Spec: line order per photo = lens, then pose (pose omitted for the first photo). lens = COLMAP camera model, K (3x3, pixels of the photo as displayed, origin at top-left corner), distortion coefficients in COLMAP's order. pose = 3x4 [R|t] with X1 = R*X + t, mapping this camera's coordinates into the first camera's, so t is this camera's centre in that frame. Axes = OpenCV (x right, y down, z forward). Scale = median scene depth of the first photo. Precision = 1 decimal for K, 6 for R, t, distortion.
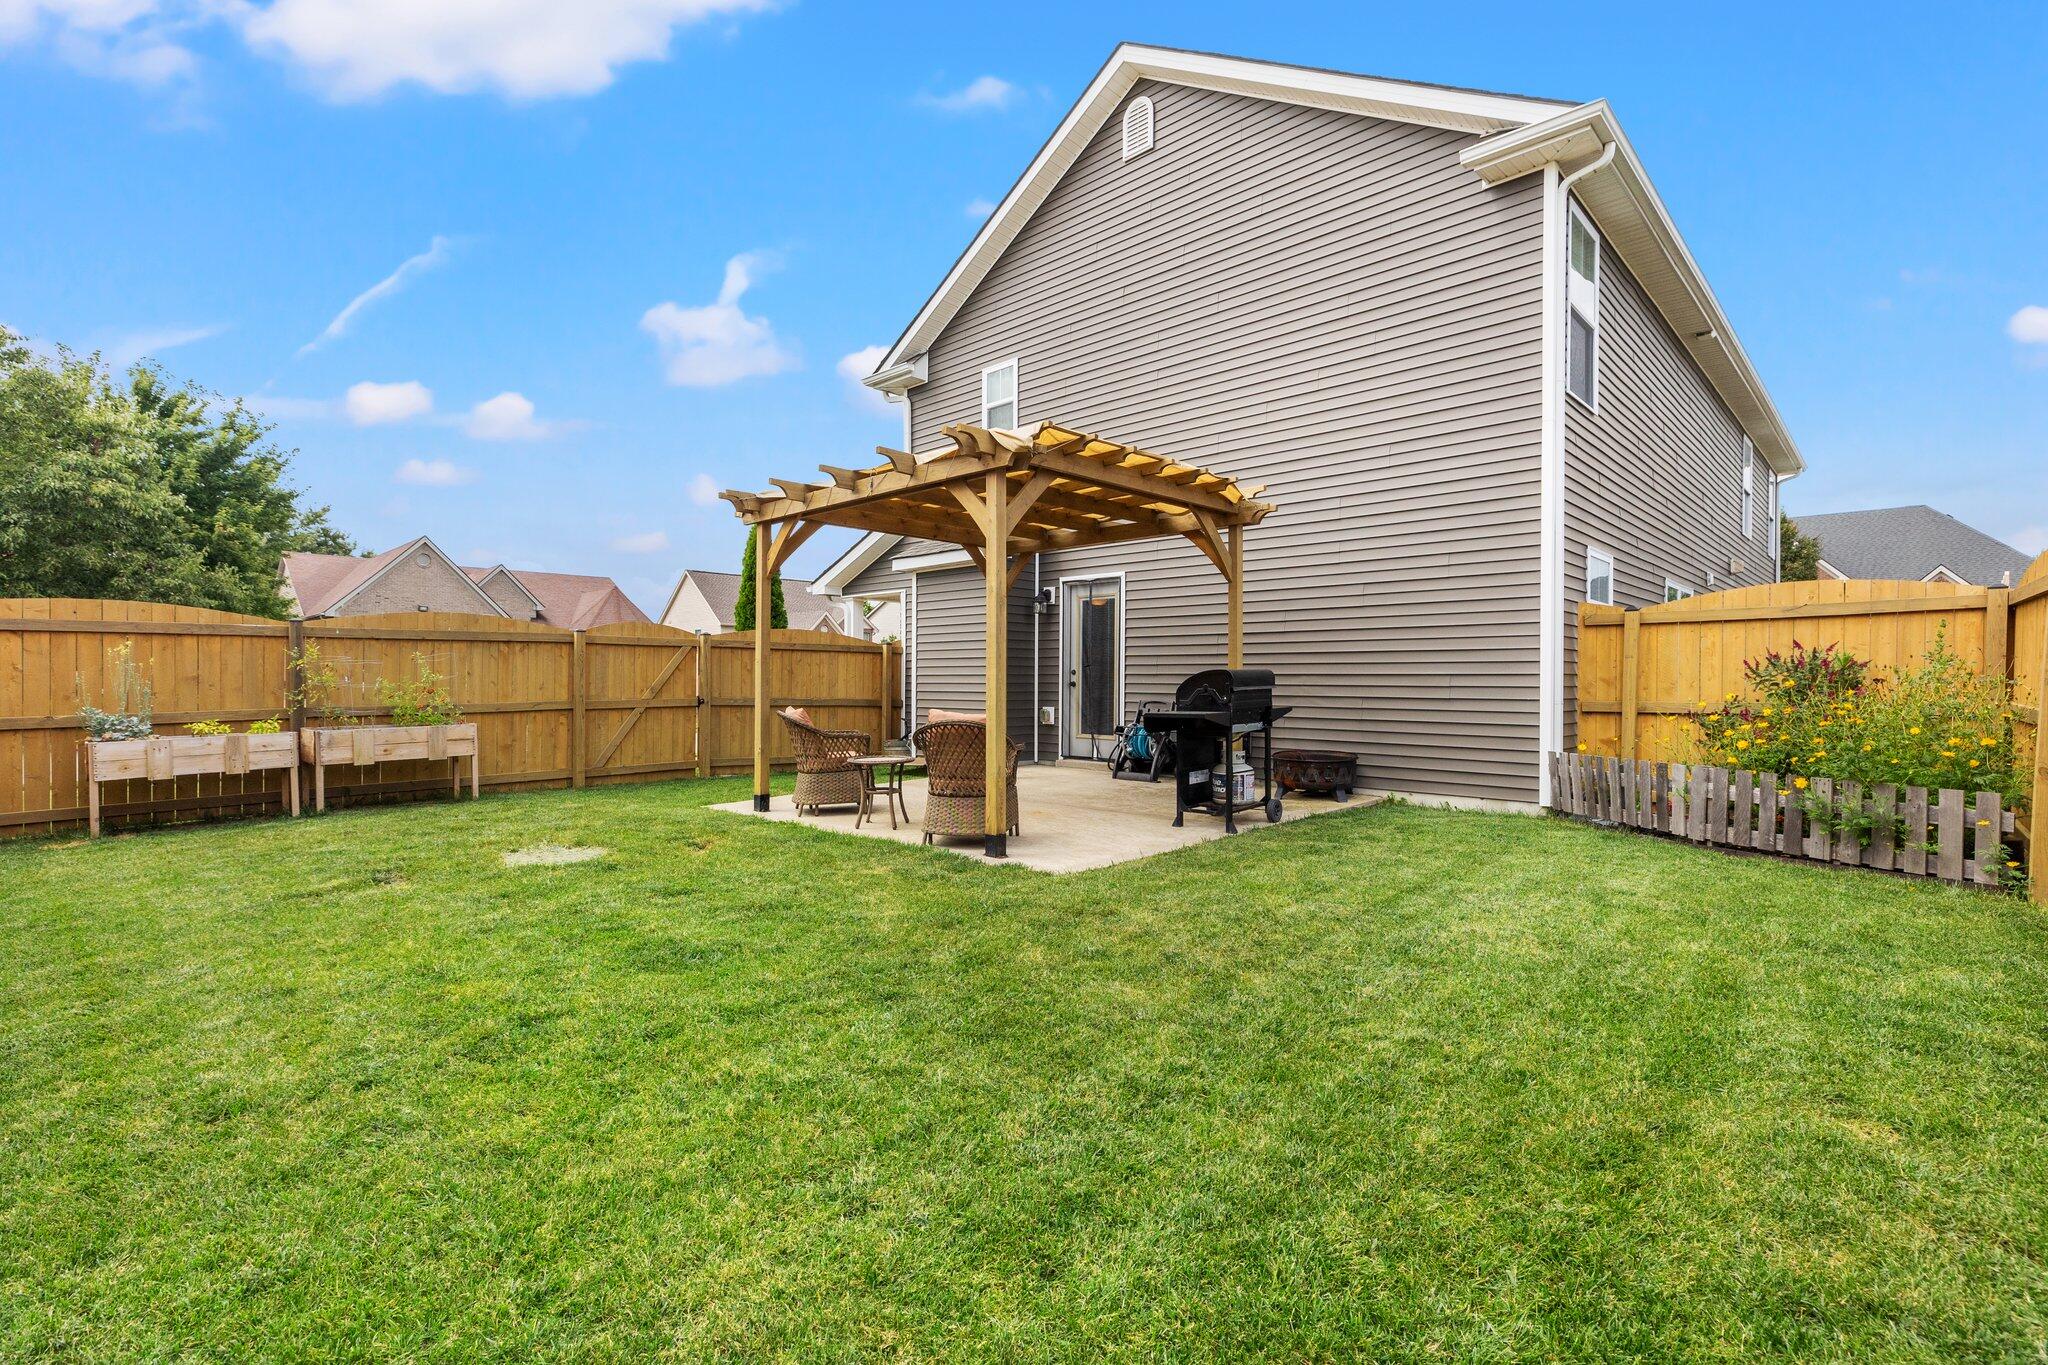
lens RADIAL K [[915.1, 0, 1022.0], [0, 915.1, 681.9], [0, 0, 1]] dist [0.002513, 0.000162]
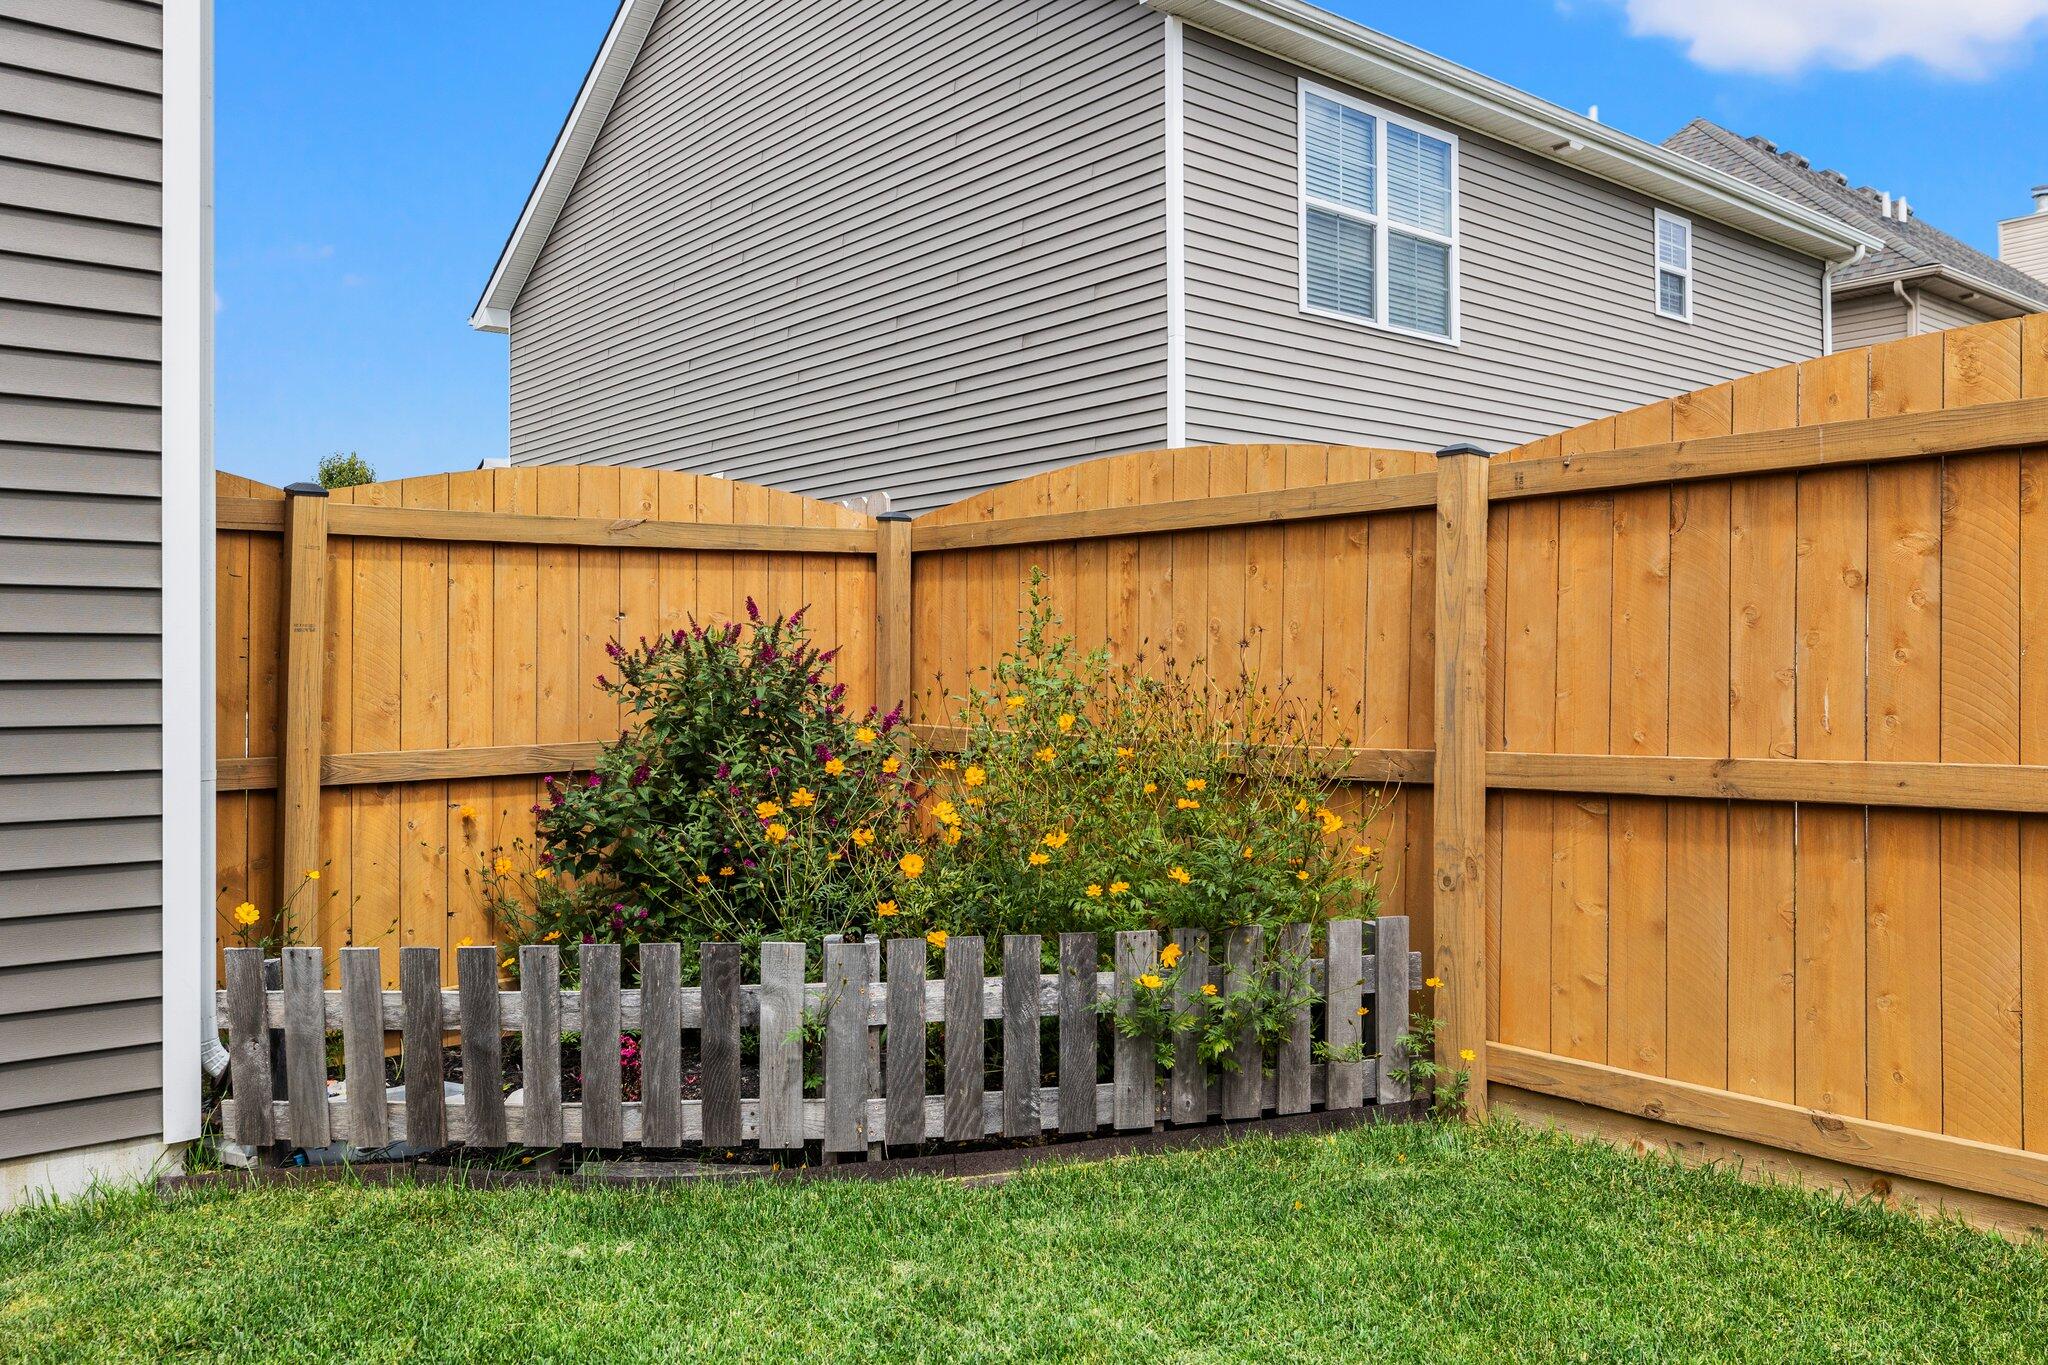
lens RADIAL K [[1545.9, 0, 1022.9], [0, 1545.9, 679.8], [0, 0, 1]] dist [-0.008561, -0.000669]
pose [[0.117488, 0.000363, 0.993074, 0.154488], [0.009332, 0.999955, -0.001470, -0.005024], [-0.993030, 0.009440, 0.117479, 0.822034]]
